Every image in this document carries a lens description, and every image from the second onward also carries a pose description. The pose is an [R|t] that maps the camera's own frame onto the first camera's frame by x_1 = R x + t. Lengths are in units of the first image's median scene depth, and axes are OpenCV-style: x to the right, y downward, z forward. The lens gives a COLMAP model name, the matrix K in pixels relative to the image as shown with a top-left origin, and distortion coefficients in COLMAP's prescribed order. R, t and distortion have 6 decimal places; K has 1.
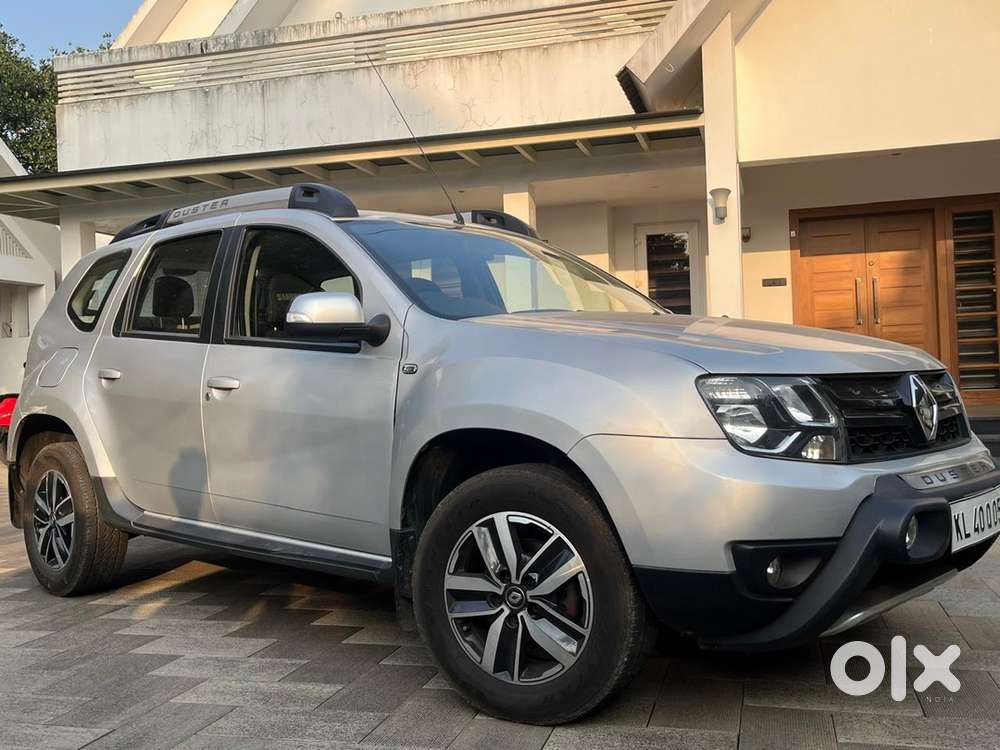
lens RADIAL K [[1018.8, 0, 500.4], [0, 1018.8, 373.1], [0, 0, 1]] dist [0.017147, 0.000000]
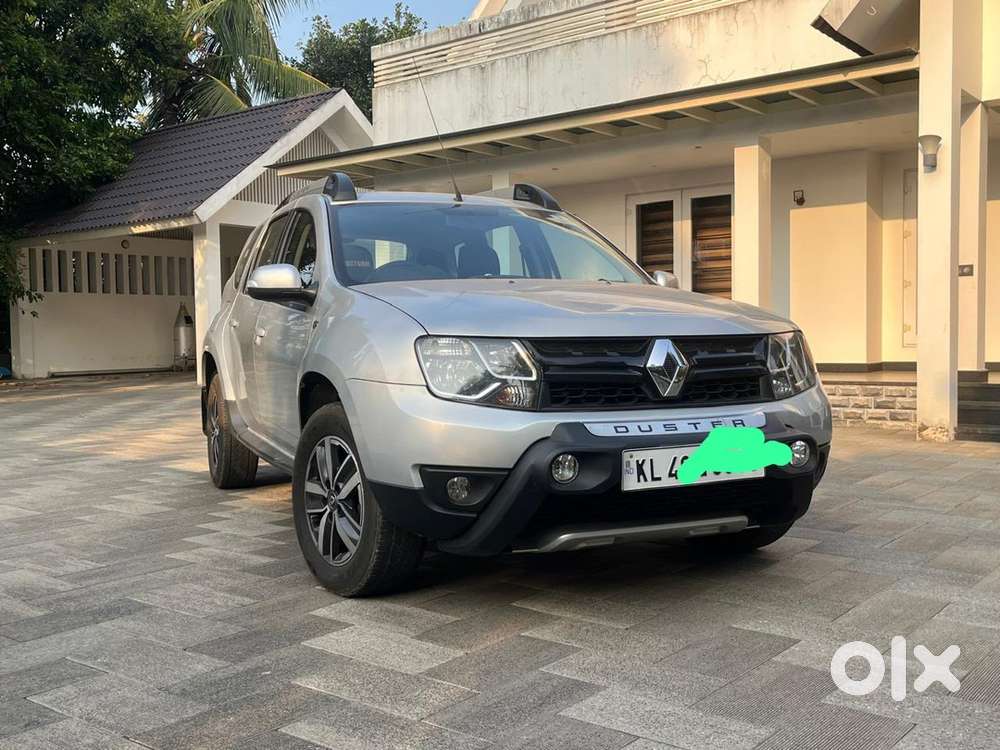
lens RADIAL K [[1018.8, 0, 496.9], [0, 1018.8, 374.3], [0, 0, 1]] dist [0.017147, 0.000000]
pose [[0.917465, 0.037365, -0.396059, 0.498488], [-0.015869, 0.998224, 0.057415, -0.015286], [0.397501, -0.046391, 0.916428, -0.082314]]
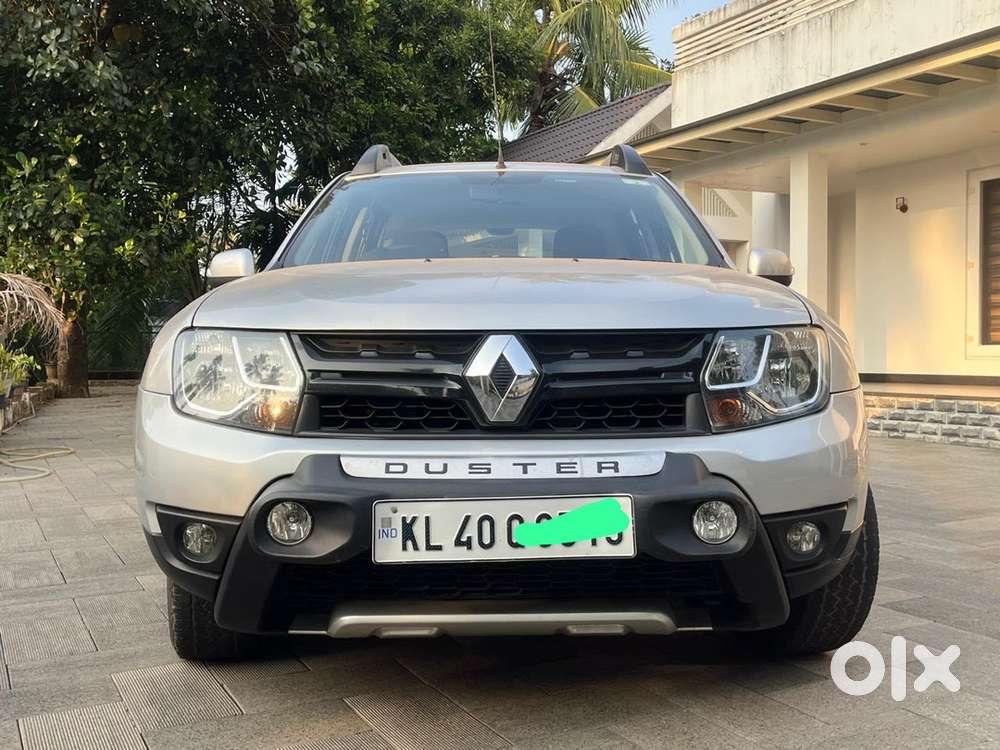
lens RADIAL K [[1018.8, 0, 497.5], [0, 1018.8, 373.2], [0, 0, 1]] dist [0.017147, 0.000000]
pose [[0.685370, 0.047645, -0.726635, 0.689282], [-0.012405, 0.998476, 0.053769, -0.007046], [0.728090, -0.027838, 0.684917, 0.351243]]
